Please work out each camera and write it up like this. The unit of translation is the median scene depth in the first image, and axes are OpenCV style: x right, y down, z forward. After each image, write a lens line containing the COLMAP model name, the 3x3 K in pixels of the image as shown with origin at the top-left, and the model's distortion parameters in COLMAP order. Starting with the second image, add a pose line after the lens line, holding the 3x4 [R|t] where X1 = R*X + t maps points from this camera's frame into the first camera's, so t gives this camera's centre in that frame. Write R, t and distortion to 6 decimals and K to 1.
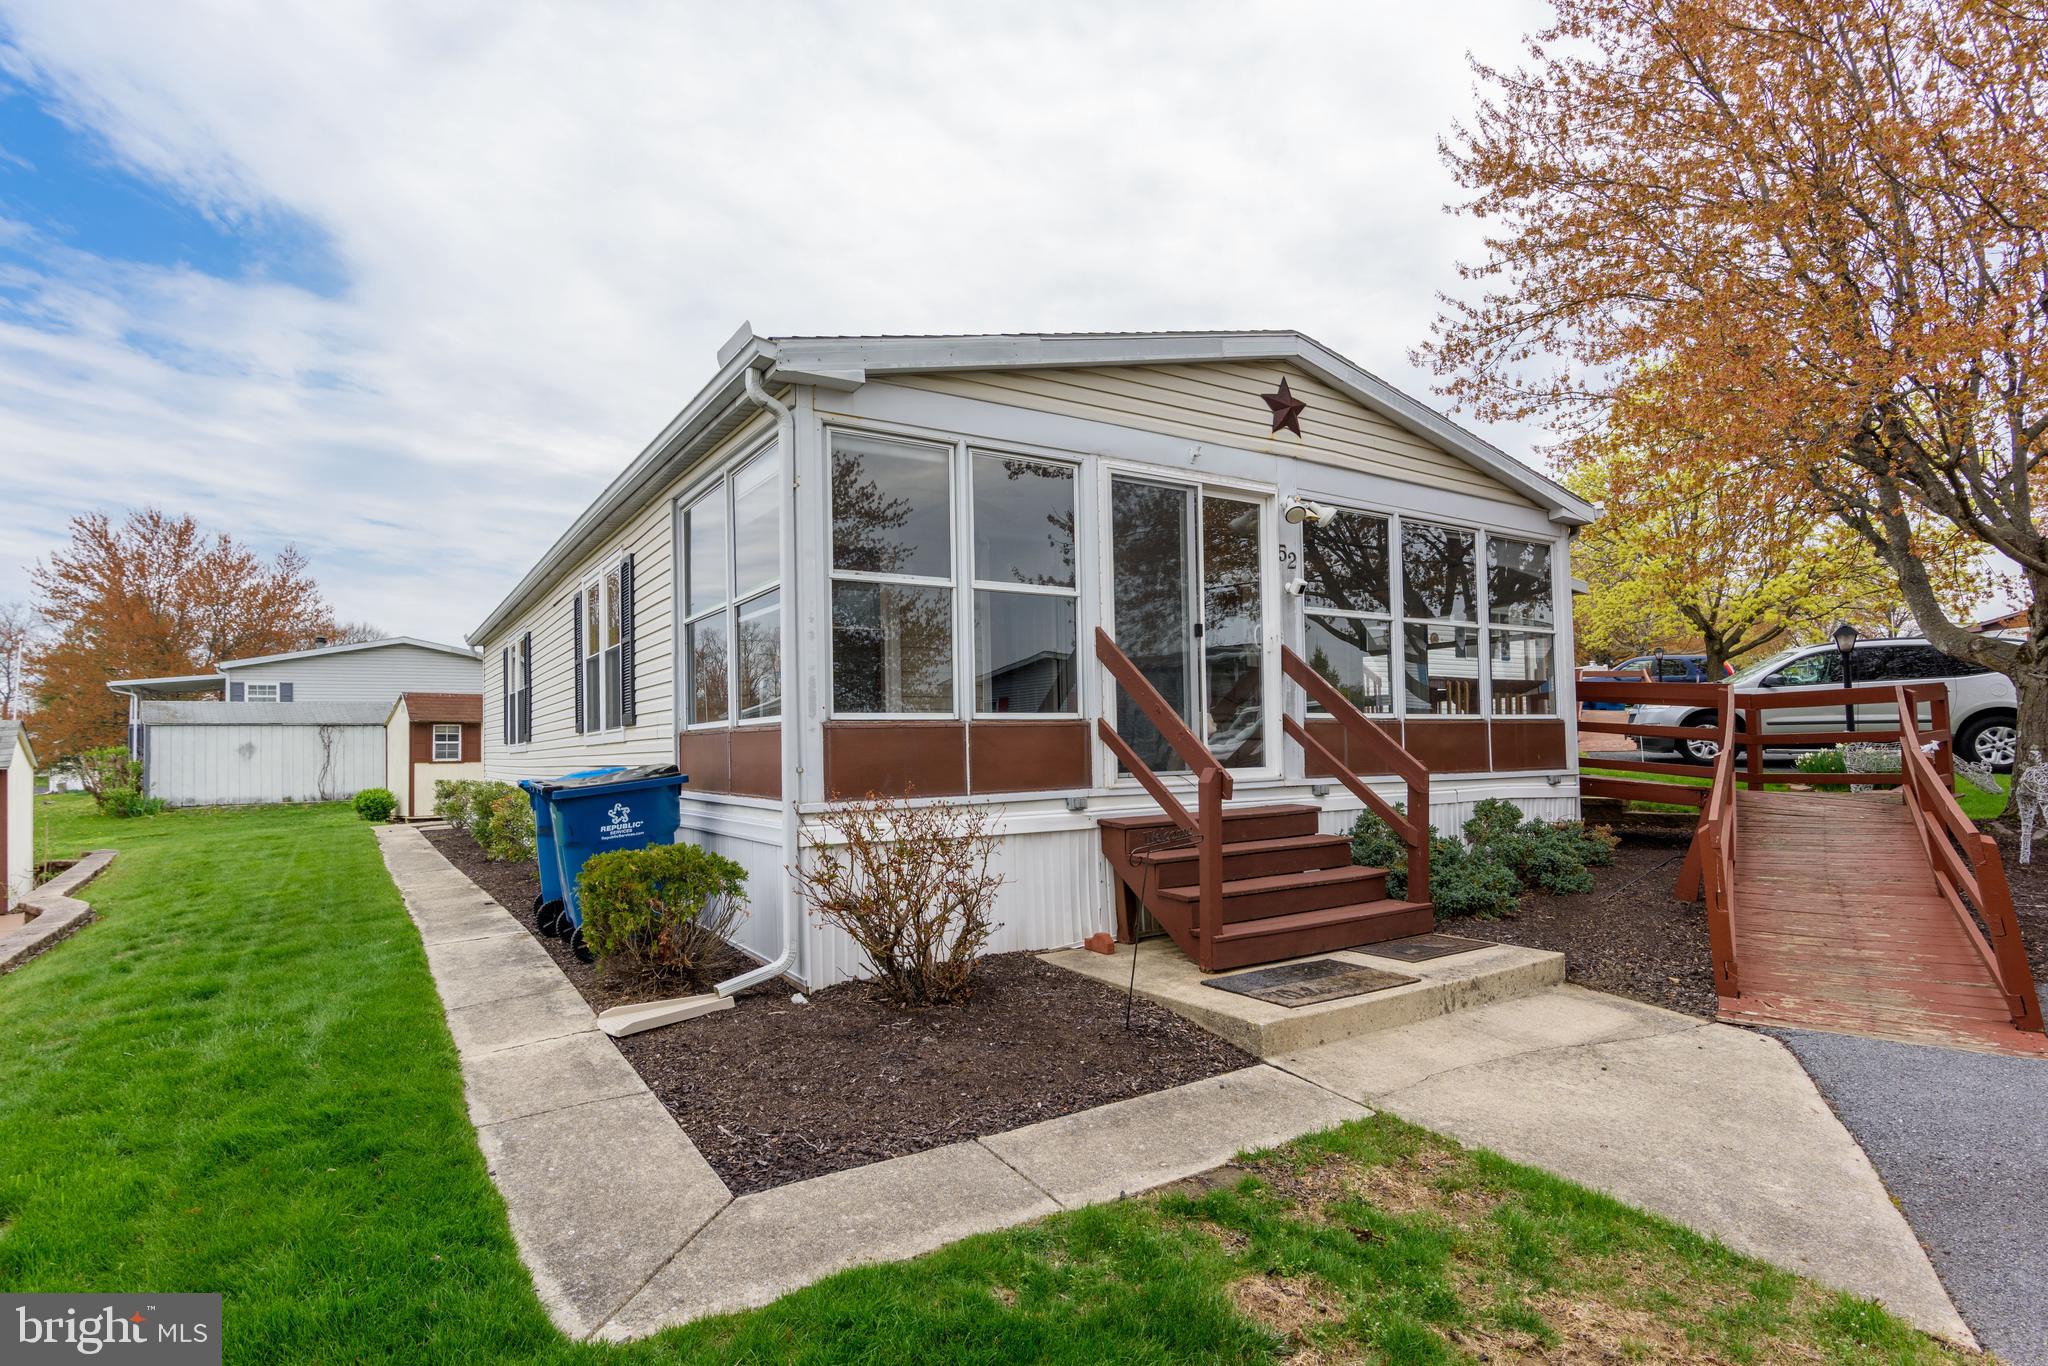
lens RADIAL K [[1022.9, 0, 976.3], [0, 1022.9, 722.2], [0, 0, 1]] dist [-0.005239, -0.000342]
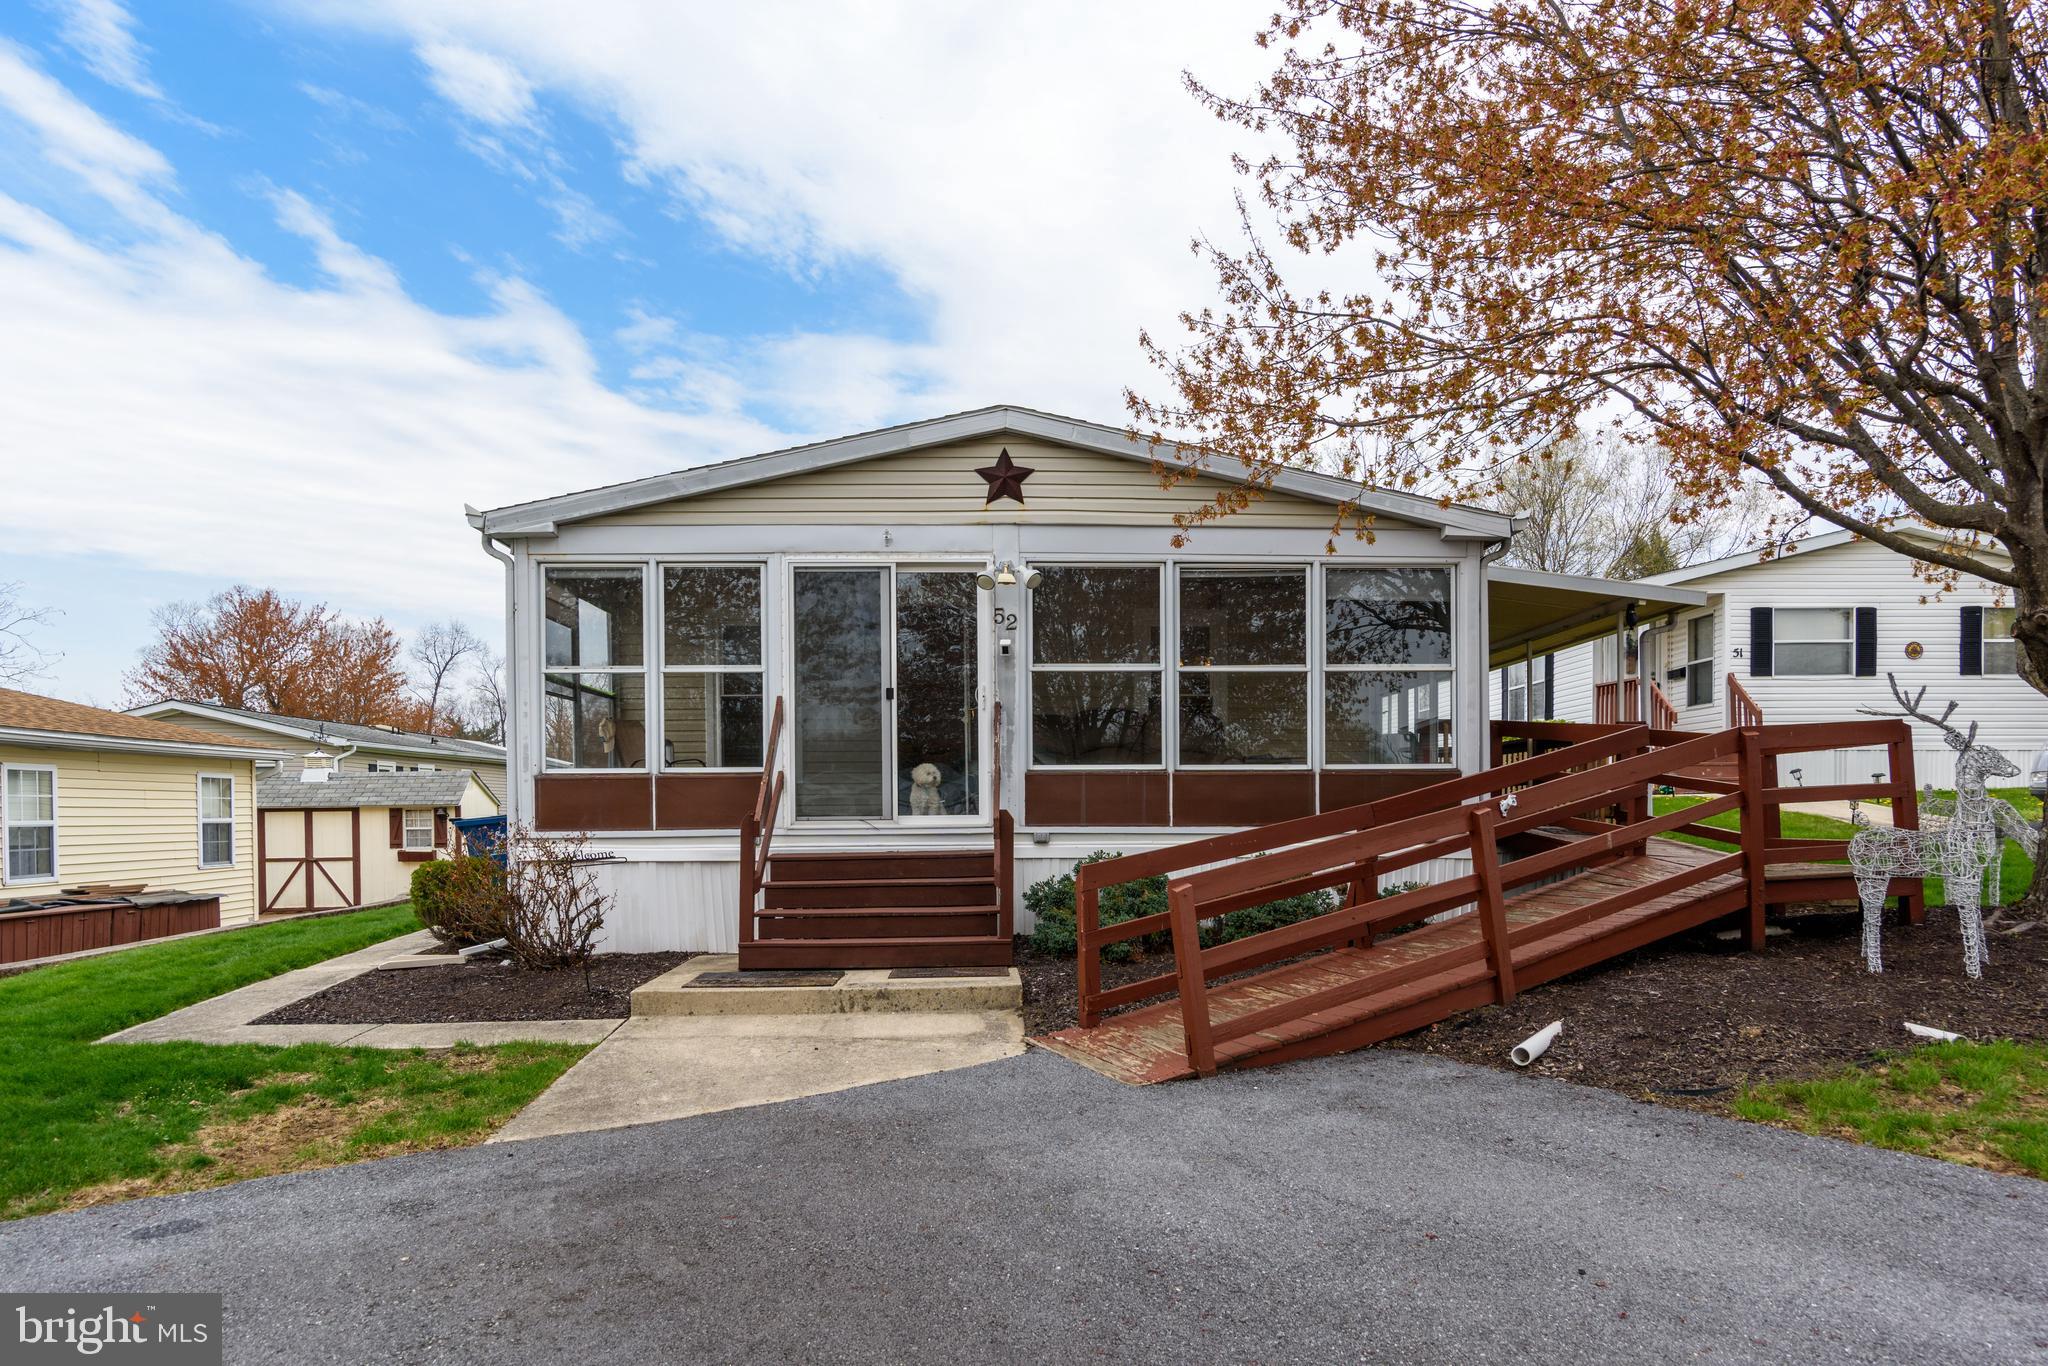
lens RADIAL K [[1229.1, 0, 1031.2], [0, 1229.1, 836.8], [0, 0, 1]] dist [0.001705, 0.000738]
pose [[0.873092, 0.025558, -0.486884, 1.083100], [0.003879, 0.998229, 0.059357, -0.011754], [0.487539, -0.053713, 0.871447, -0.137304]]
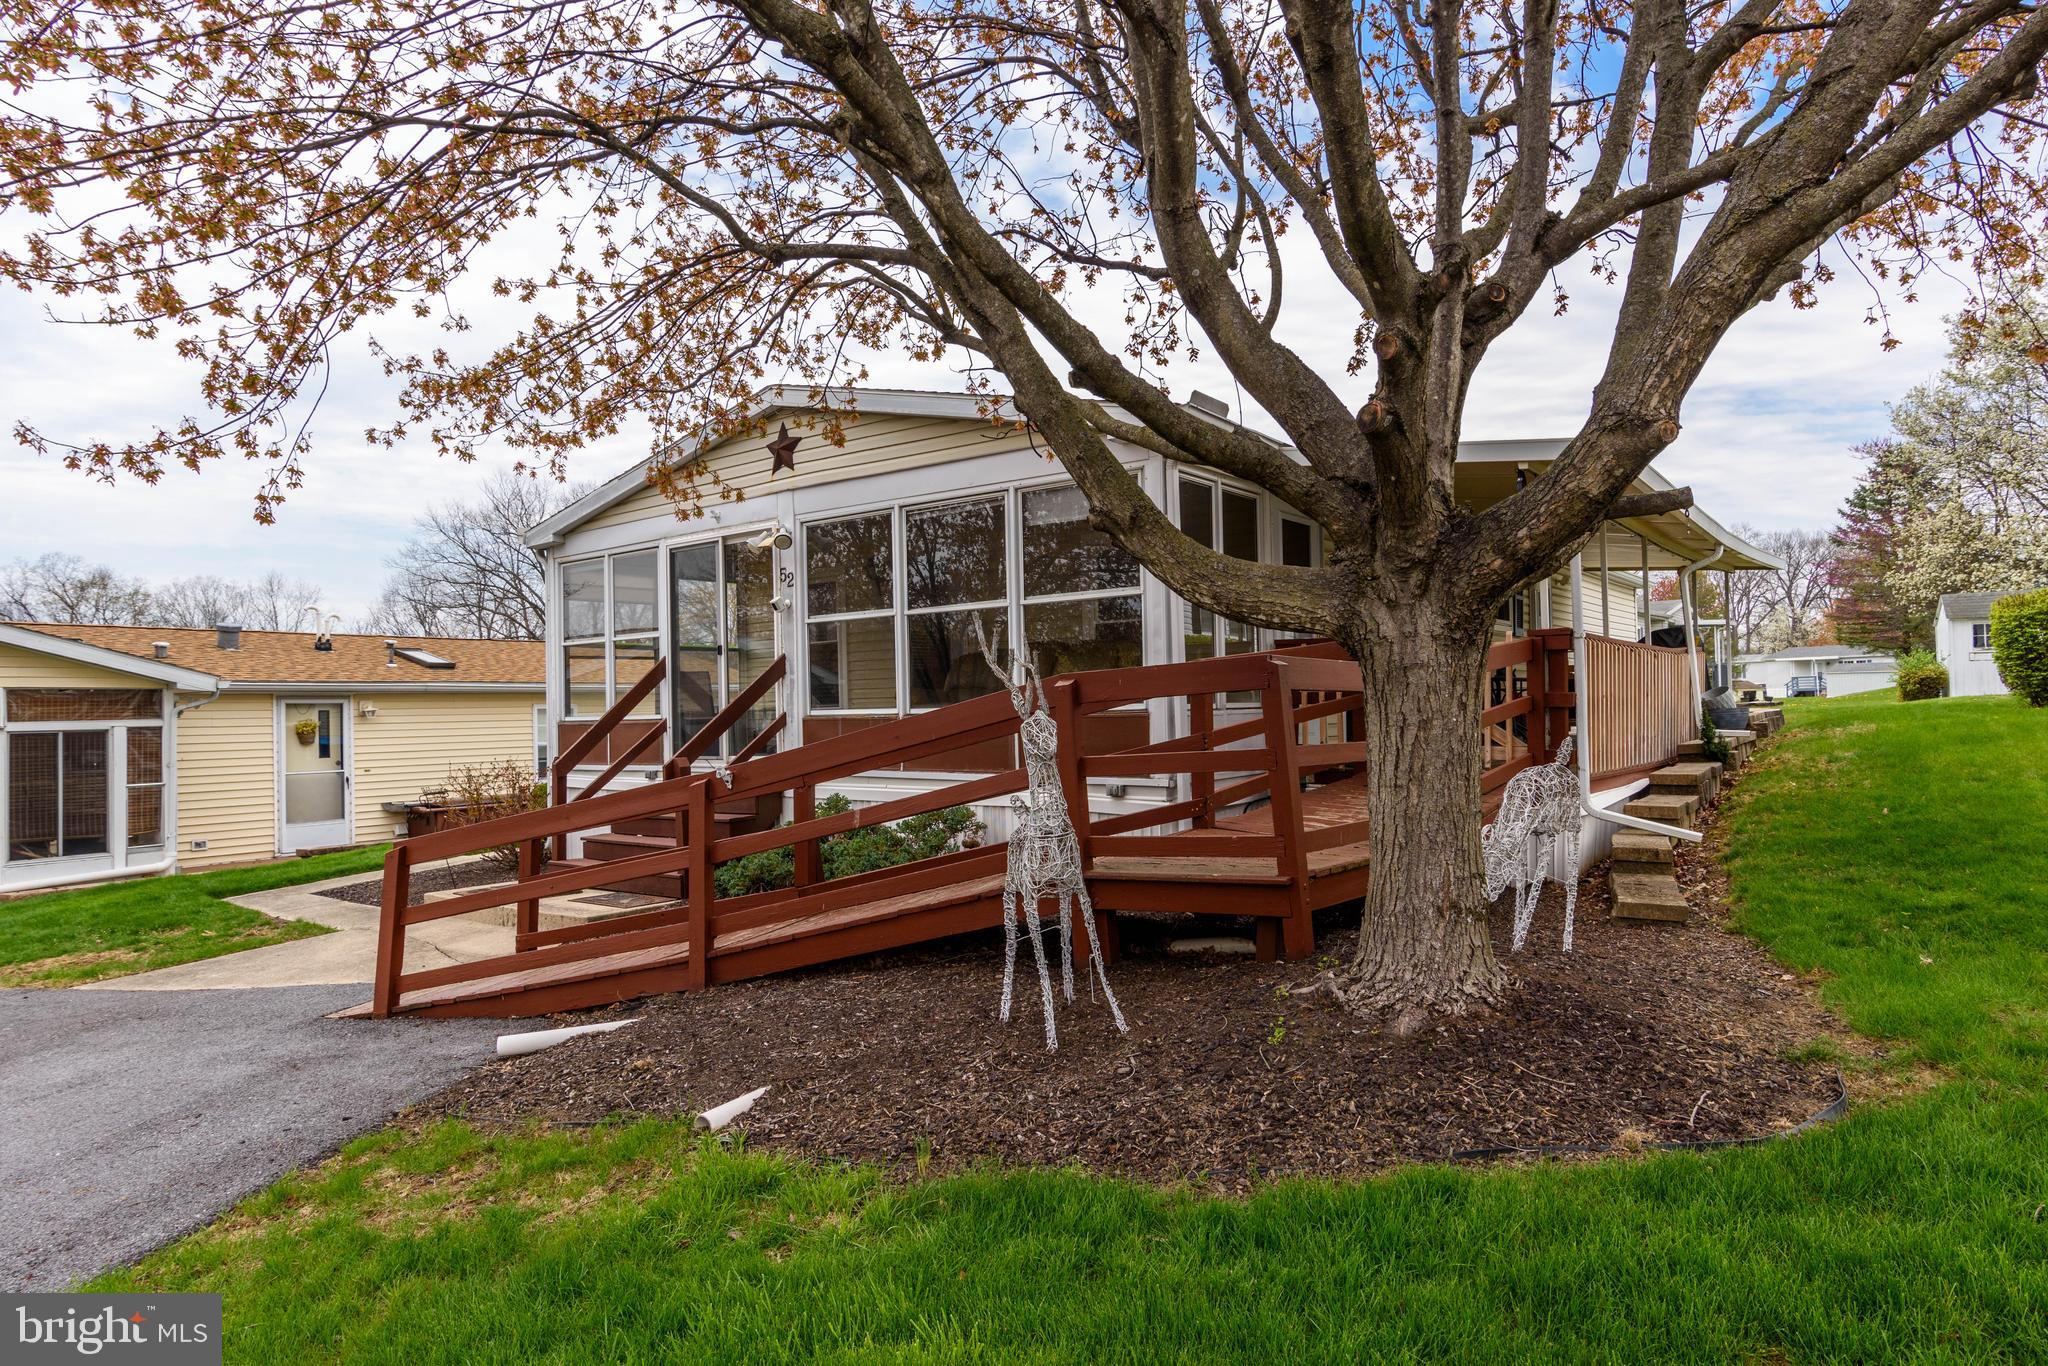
lens RADIAL K [[1173.4, 0, 1024.0], [0, 1173.4, 683.0], [0, 0, 1]] dist [-0.006328, -0.001063]
pose [[0.374402, -0.009083, -0.927222, 1.857247], [0.043735, 0.999012, 0.007873, -0.044422], [0.926234, -0.043500, 0.374430, 0.837790]]
